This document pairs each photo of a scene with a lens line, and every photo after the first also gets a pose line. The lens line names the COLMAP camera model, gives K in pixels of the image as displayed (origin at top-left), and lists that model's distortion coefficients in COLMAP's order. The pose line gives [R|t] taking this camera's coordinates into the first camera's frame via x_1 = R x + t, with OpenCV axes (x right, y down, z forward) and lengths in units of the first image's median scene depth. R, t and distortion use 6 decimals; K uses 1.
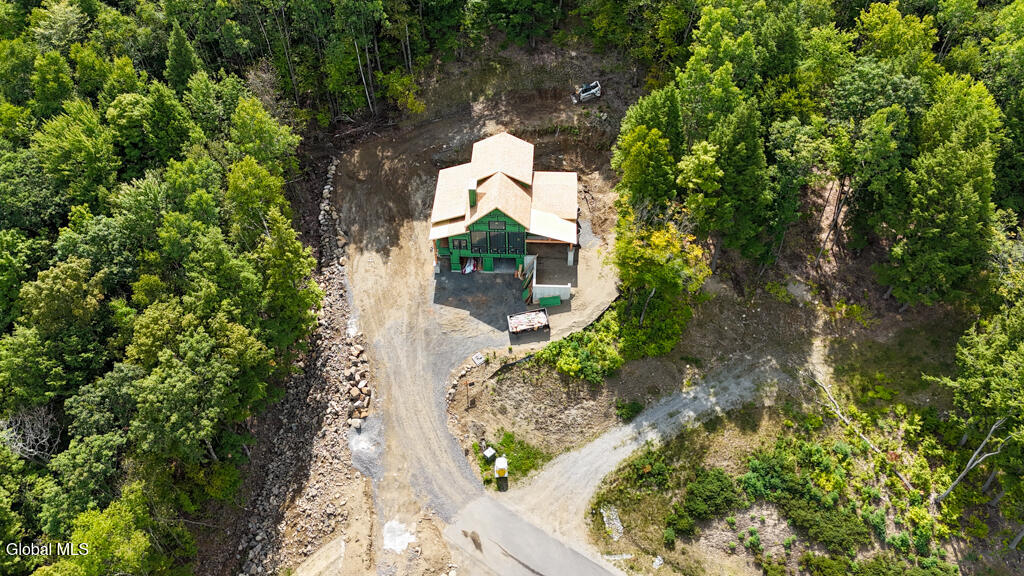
lens RADIAL K [[806.4, 0, 512.0], [0, 806.4, 288.0], [0, 0, 1]] dist [0.101028, -0.173340]
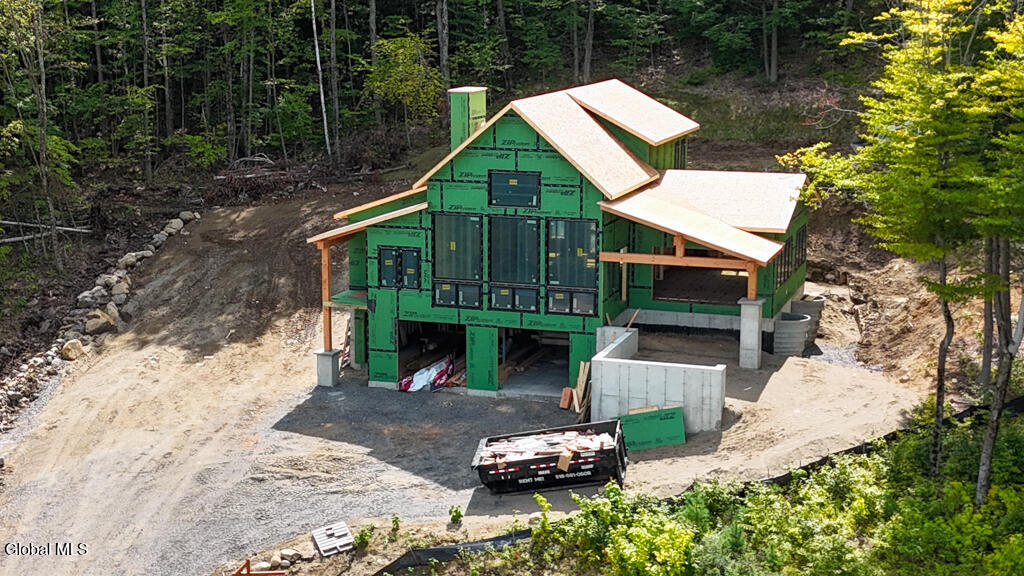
lens RADIAL K [[1612.2, 0, 512.0], [0, 1612.2, 288.0], [0, 0, 1]] dist [0.222590, -1.309237]
pose [[0.962727, 0.060558, -0.263609, 0.154415], [-0.200890, 0.812689, -0.546973, 0.307962], [0.181109, 0.579542, 0.794563, 0.548634]]
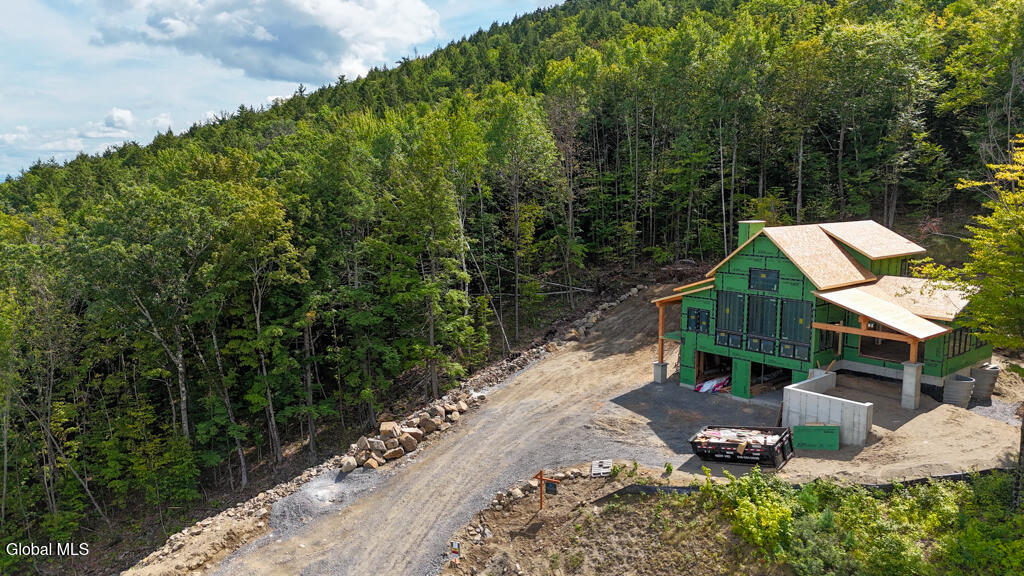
lens RADIAL K [[750.5, 0, 512.0], [0, 750.5, 288.0], [0, 0, 1]] dist [0.084365, -0.088894]
pose [[0.693189, 0.108440, -0.712552, 0.229135], [-0.520826, 0.758750, -0.391202, 0.212138], [0.498227, 0.642292, 0.582435, 0.663509]]
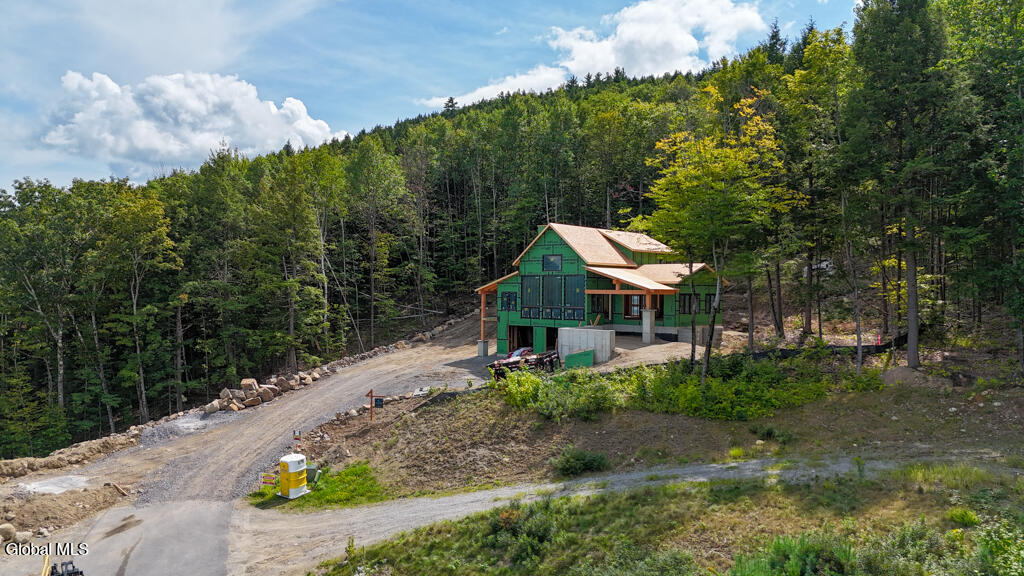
lens RADIAL K [[750.5, 0, 512.0], [0, 750.5, 288.0], [0, 0, 1]] dist [0.084365, -0.088894]
pose [[0.791845, 0.011539, -0.610614, 0.361024], [-0.446726, 0.692694, -0.566225, 0.328528], [0.416434, 0.721140, 0.553660, 0.675164]]
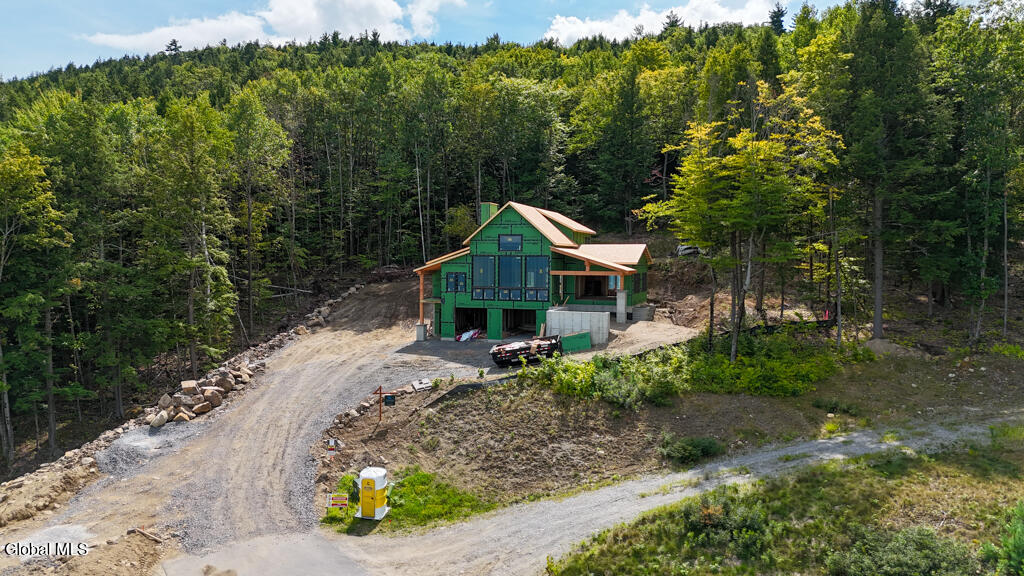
lens RADIAL K [[750.5, 0, 512.0], [0, 750.5, 288.0], [0, 0, 1]] dist [0.084365, -0.088894]
pose [[0.962904, 0.024913, -0.268691, 0.157877], [-0.203163, 0.722266, -0.661102, 0.376088], [0.177596, 0.691166, 0.700535, 0.616375]]
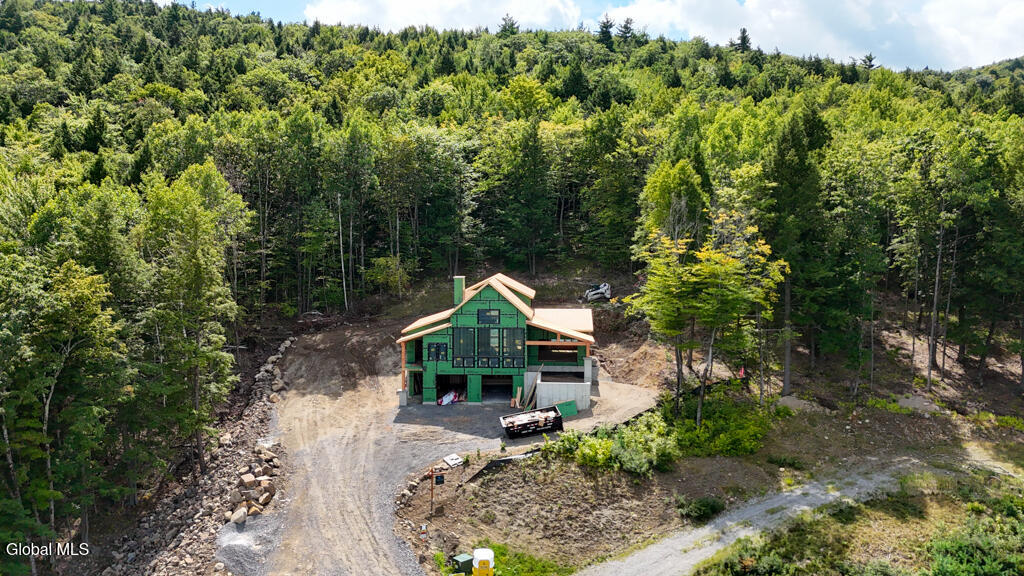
lens RADIAL K [[806.4, 0, 512.0], [0, 806.4, 288.0], [0, 0, 1]] dist [0.101028, -0.173340]
pose [[0.999932, 0.011394, -0.002320, 0.005258], [-0.010044, 0.745722, -0.666182, 0.423982], [-0.005860, 0.666160, 0.745786, 0.435256]]
